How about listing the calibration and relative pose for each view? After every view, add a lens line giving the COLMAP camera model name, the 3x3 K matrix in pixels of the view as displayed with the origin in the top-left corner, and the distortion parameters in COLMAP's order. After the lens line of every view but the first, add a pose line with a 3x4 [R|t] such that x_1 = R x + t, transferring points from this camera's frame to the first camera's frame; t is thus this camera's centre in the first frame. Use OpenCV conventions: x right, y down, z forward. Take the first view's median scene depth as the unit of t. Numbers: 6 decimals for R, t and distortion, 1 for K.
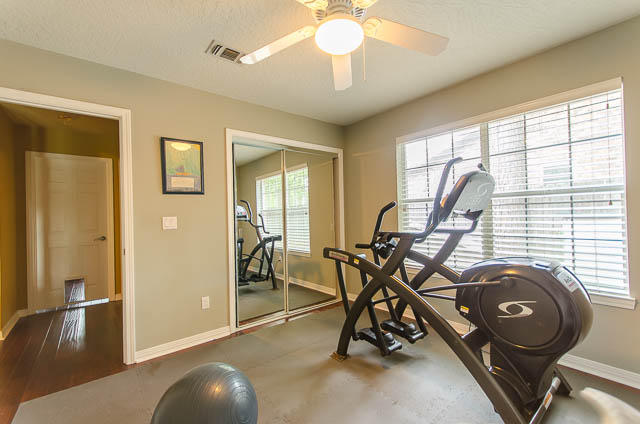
lens RADIAL K [[289.2, 0, 314.0], [0, 289.2, 212.4], [0, 0, 1]] dist [0.028241, 0.000210]
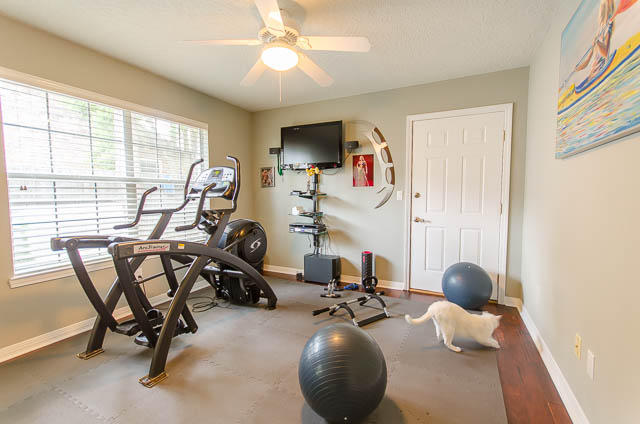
lens RADIAL K [[289.2, 0, 315.5], [0, 289.2, 211.3], [0, 0, 1]] dist [0.028241, 0.000210]
pose [[-0.402673, -0.030479, 0.914836, -0.613565], [0.007586, 0.999300, 0.036632, 0.024162], [-0.915312, 0.021690, -0.402160, 0.726429]]
